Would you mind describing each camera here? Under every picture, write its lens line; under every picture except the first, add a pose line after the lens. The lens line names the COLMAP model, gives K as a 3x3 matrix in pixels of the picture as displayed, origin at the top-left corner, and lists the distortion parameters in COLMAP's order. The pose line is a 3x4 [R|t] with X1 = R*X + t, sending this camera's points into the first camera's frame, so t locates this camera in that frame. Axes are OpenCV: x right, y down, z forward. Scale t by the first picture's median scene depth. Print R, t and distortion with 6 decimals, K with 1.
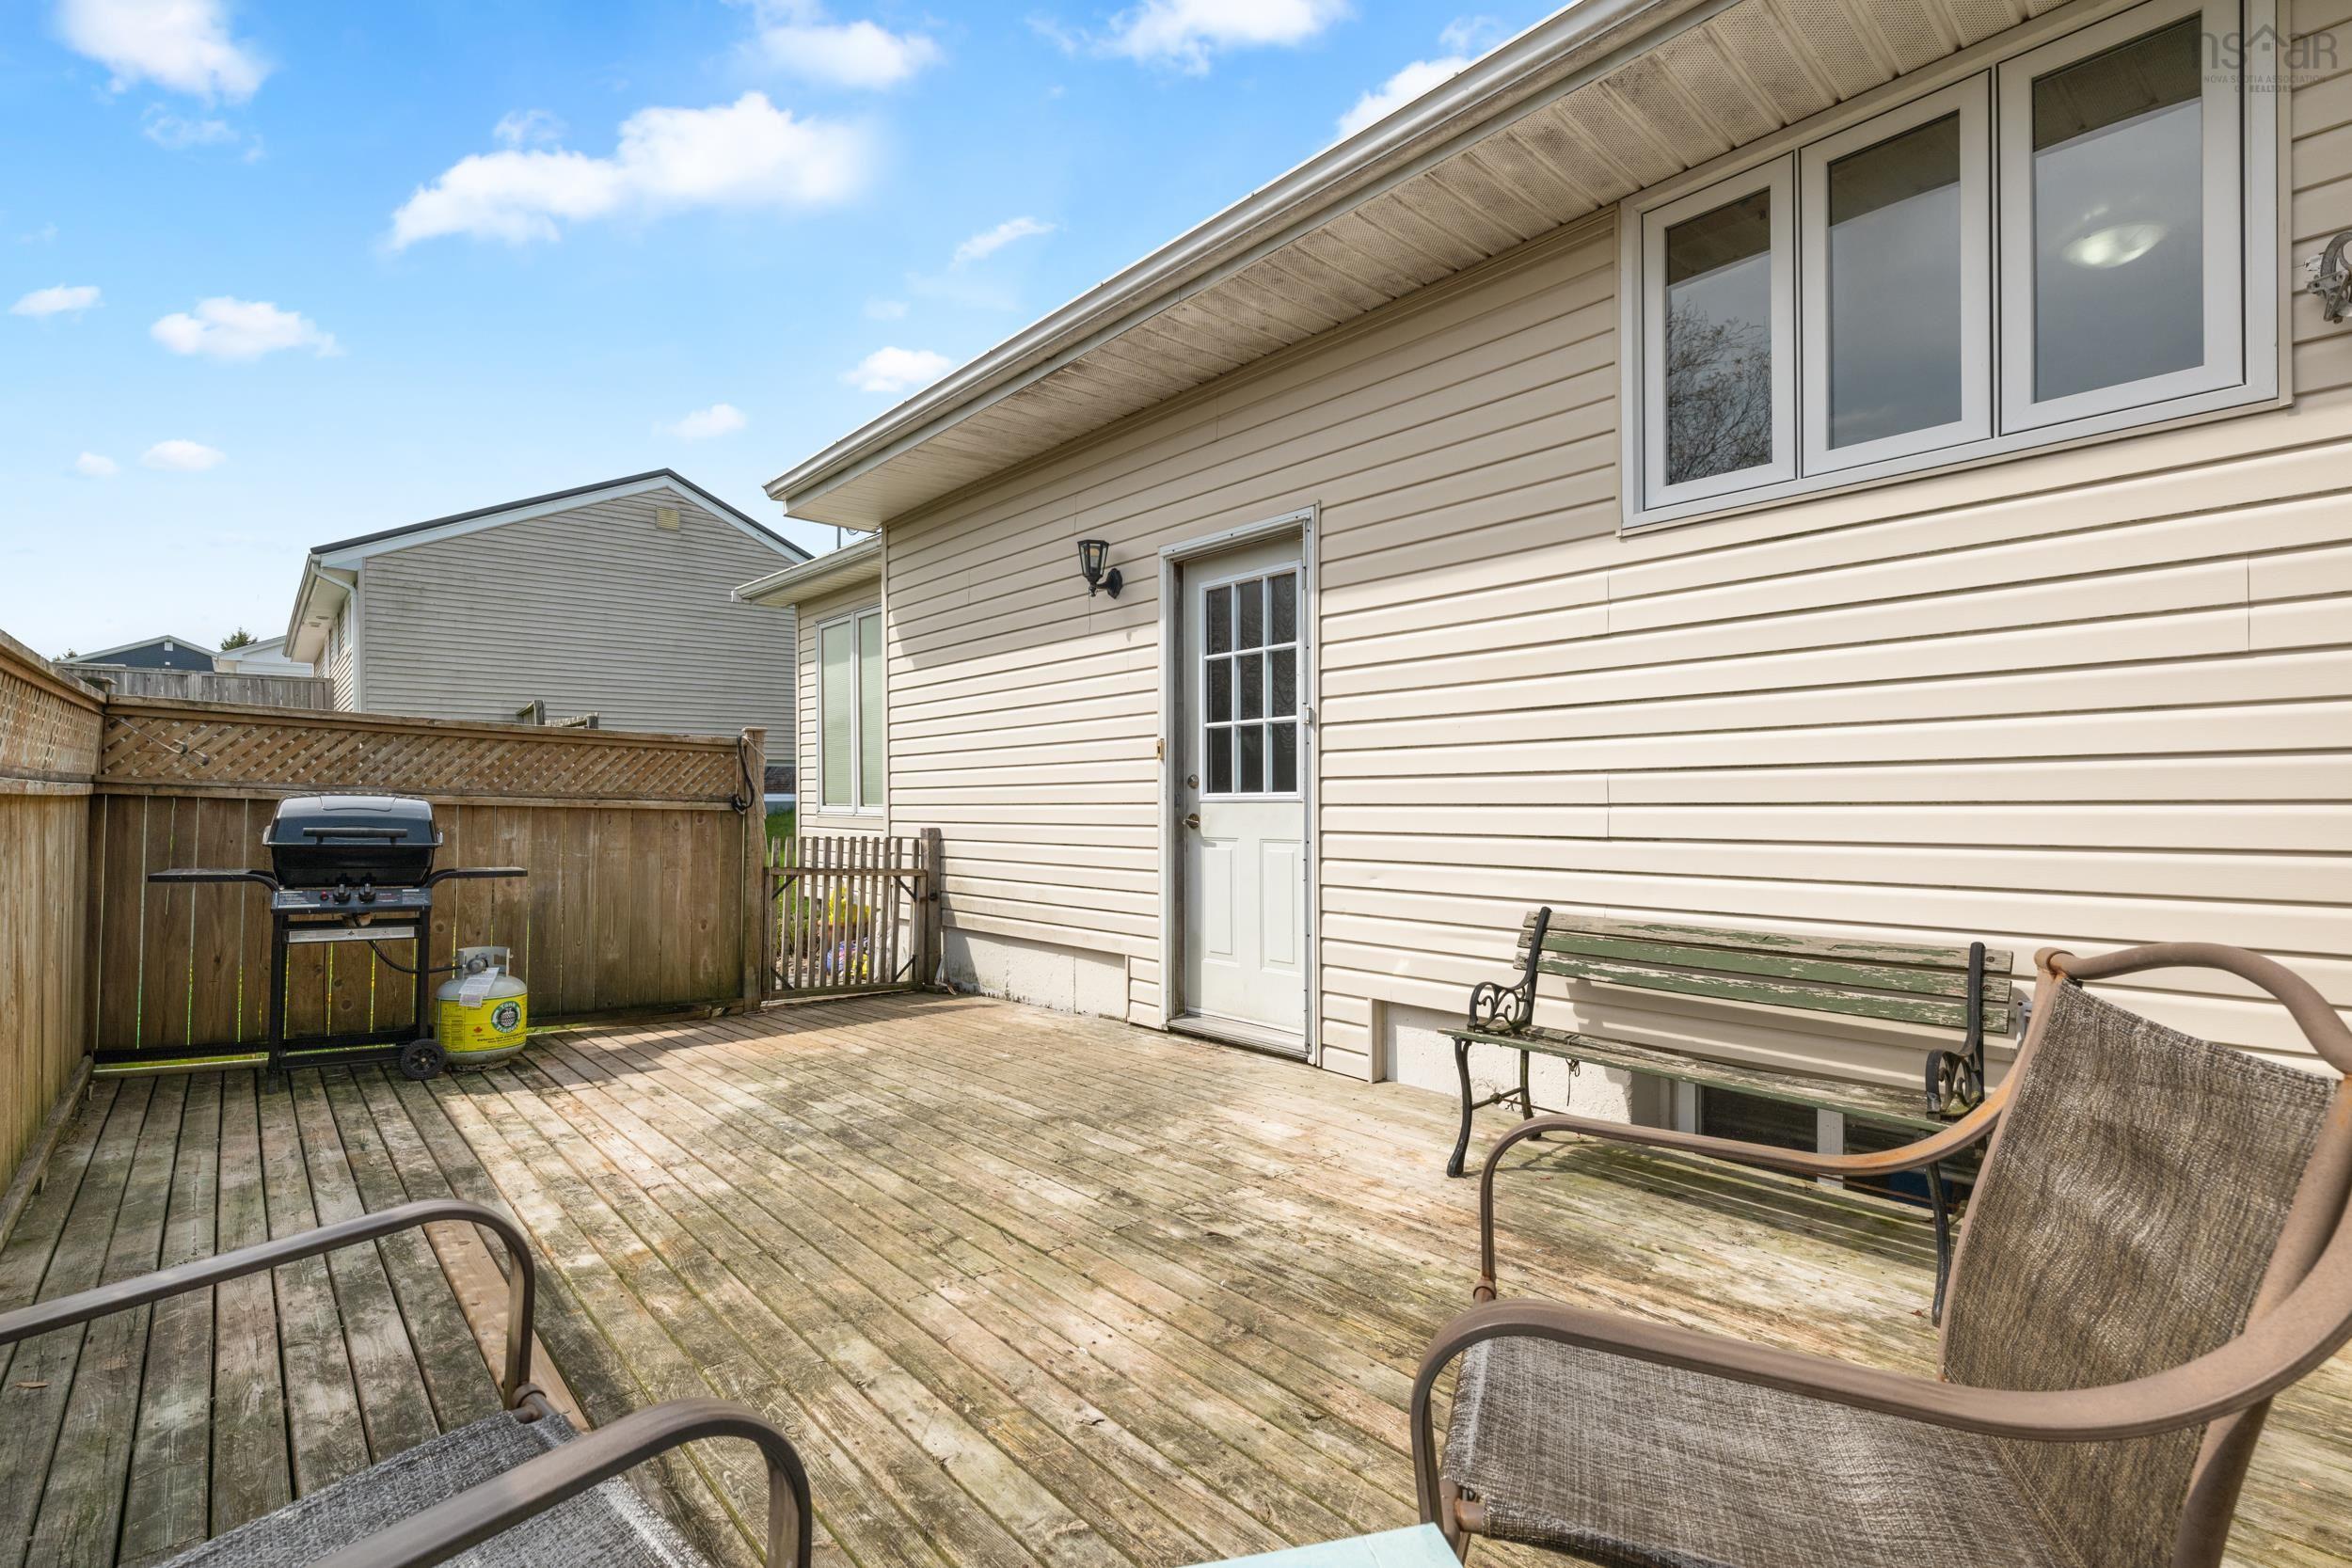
lens RADIAL K [[1053.7, 0, 1180.5], [0, 1053.7, 778.7], [0, 0, 1]] dist [-0.006456, 0.001605]
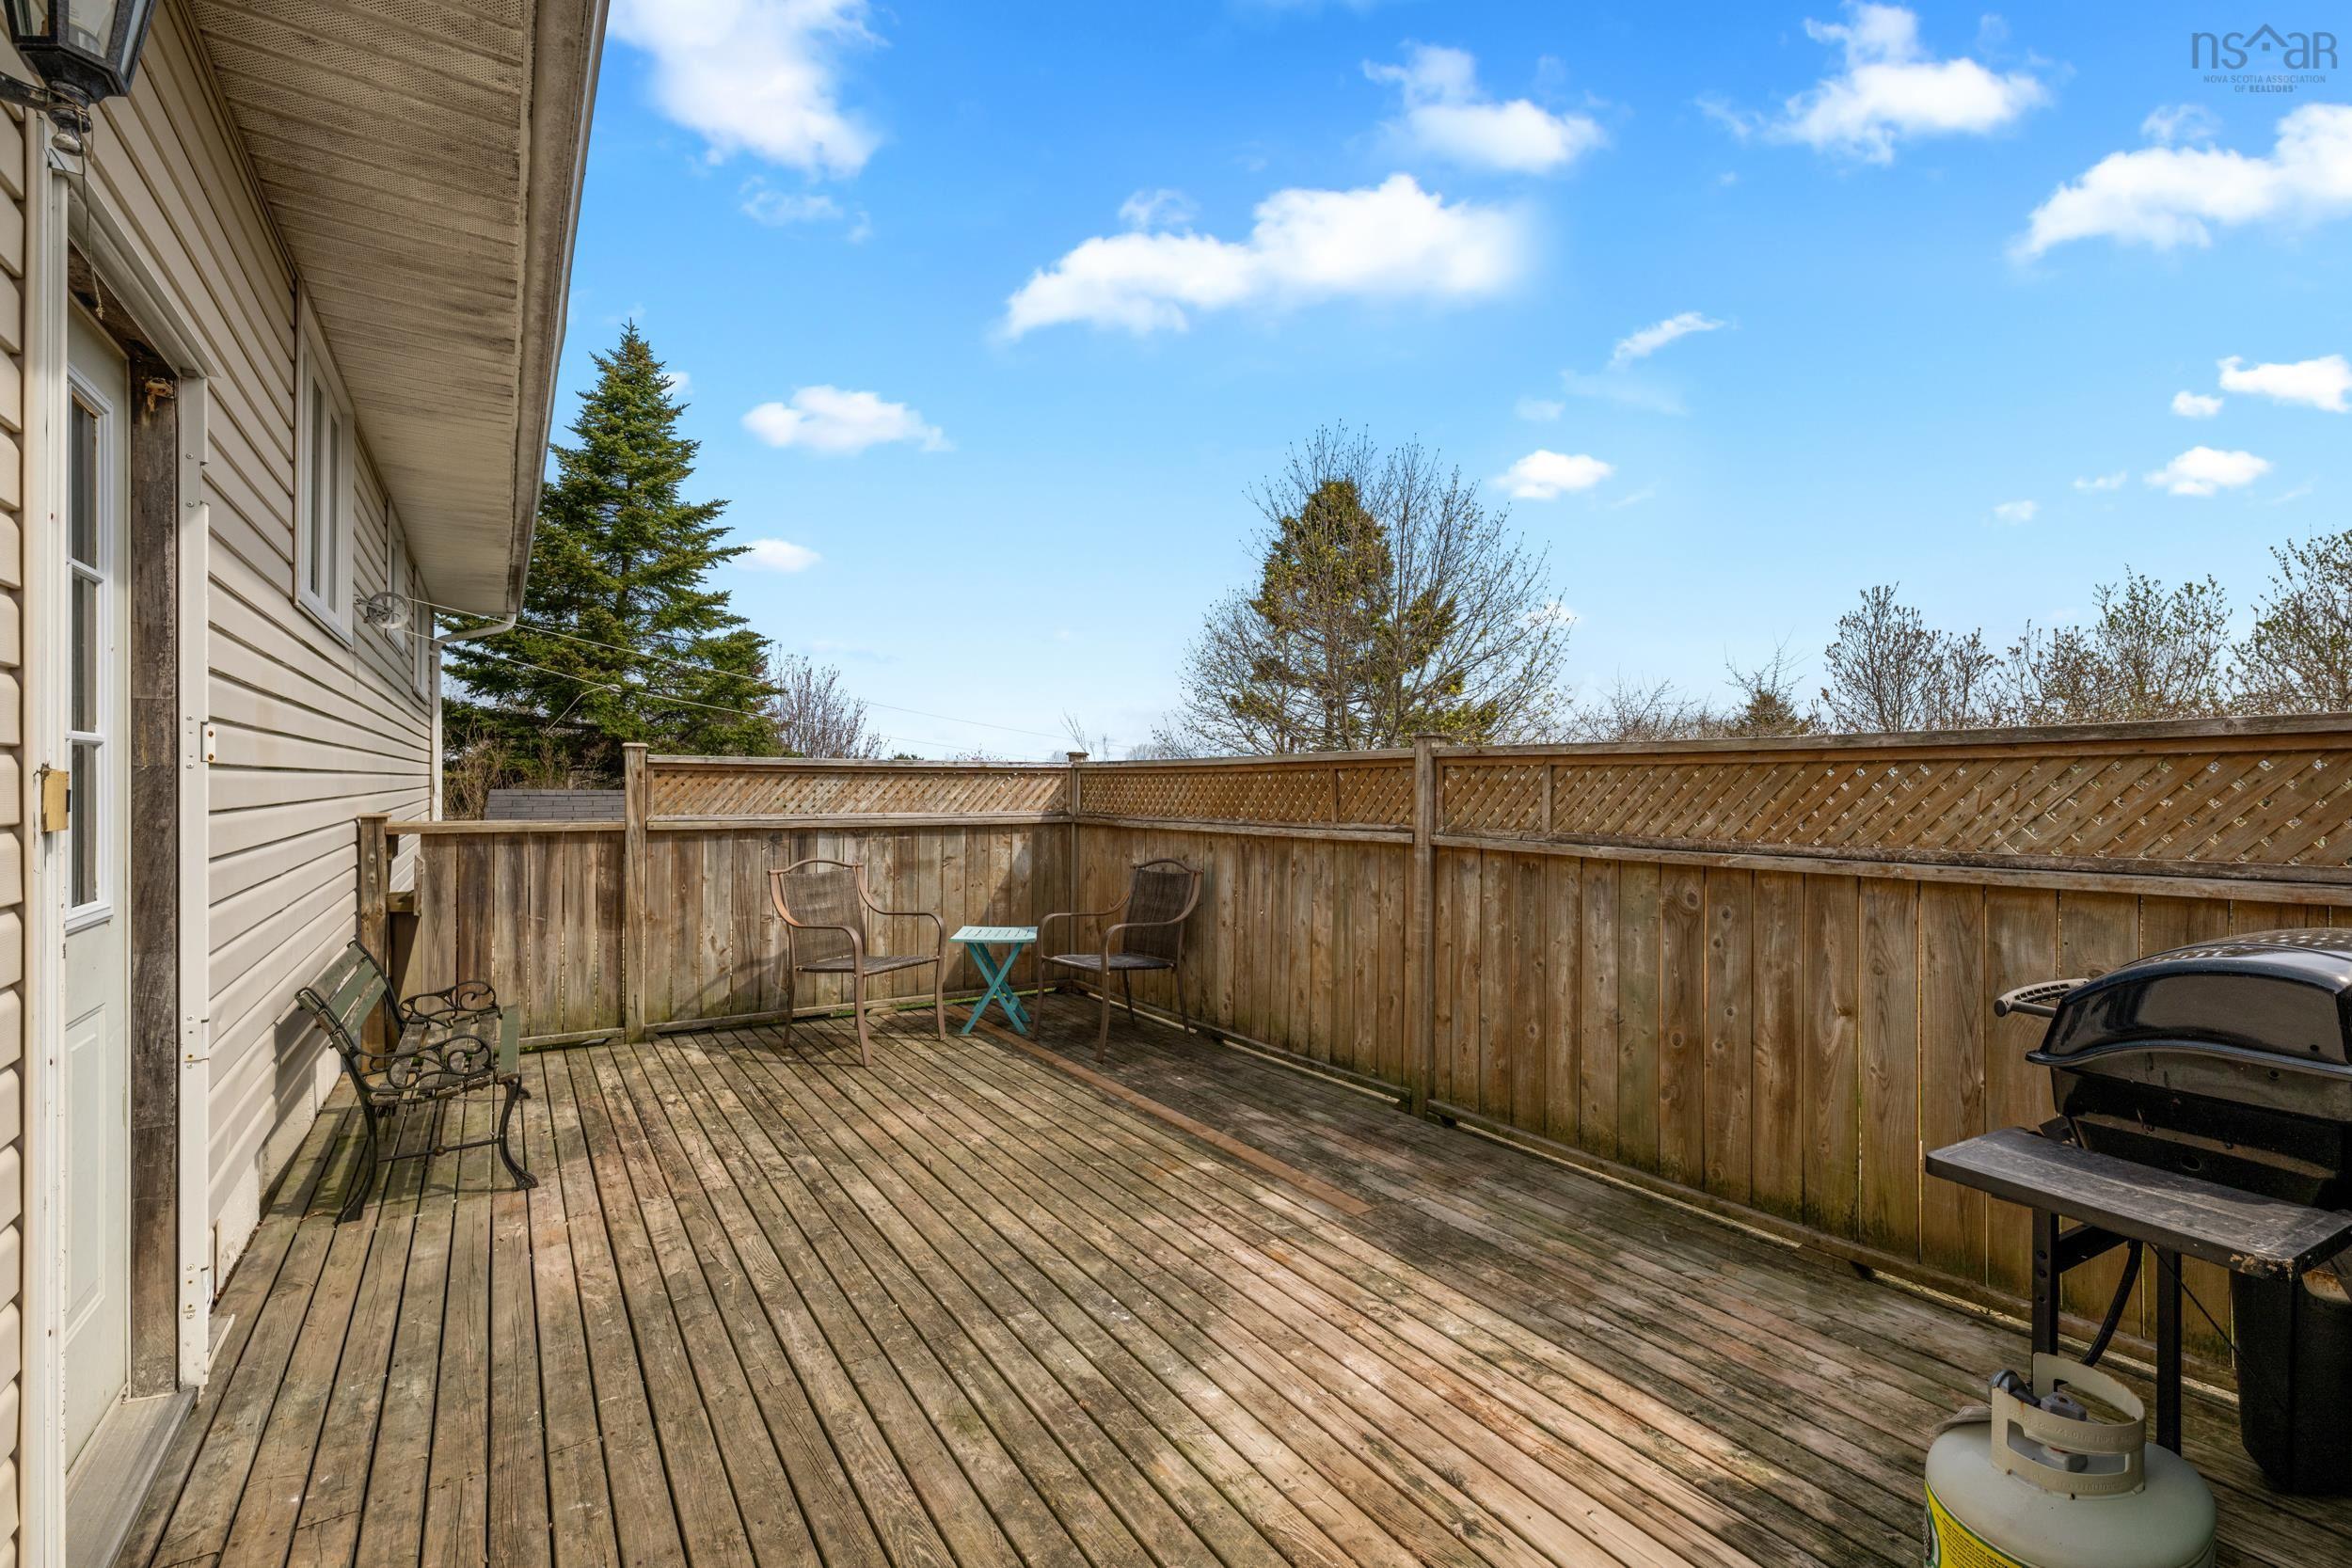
lens RADIAL K [[1053.7, 0, 1179.5], [0, 1053.7, 792.5], [0, 0, 1]] dist [-0.006456, 0.001605]
pose [[-0.987590, -0.002159, 0.157038, -0.738637], [-0.003683, 0.999949, -0.009415, -0.056673], [-0.157010, -0.009877, -0.987548, 2.406406]]
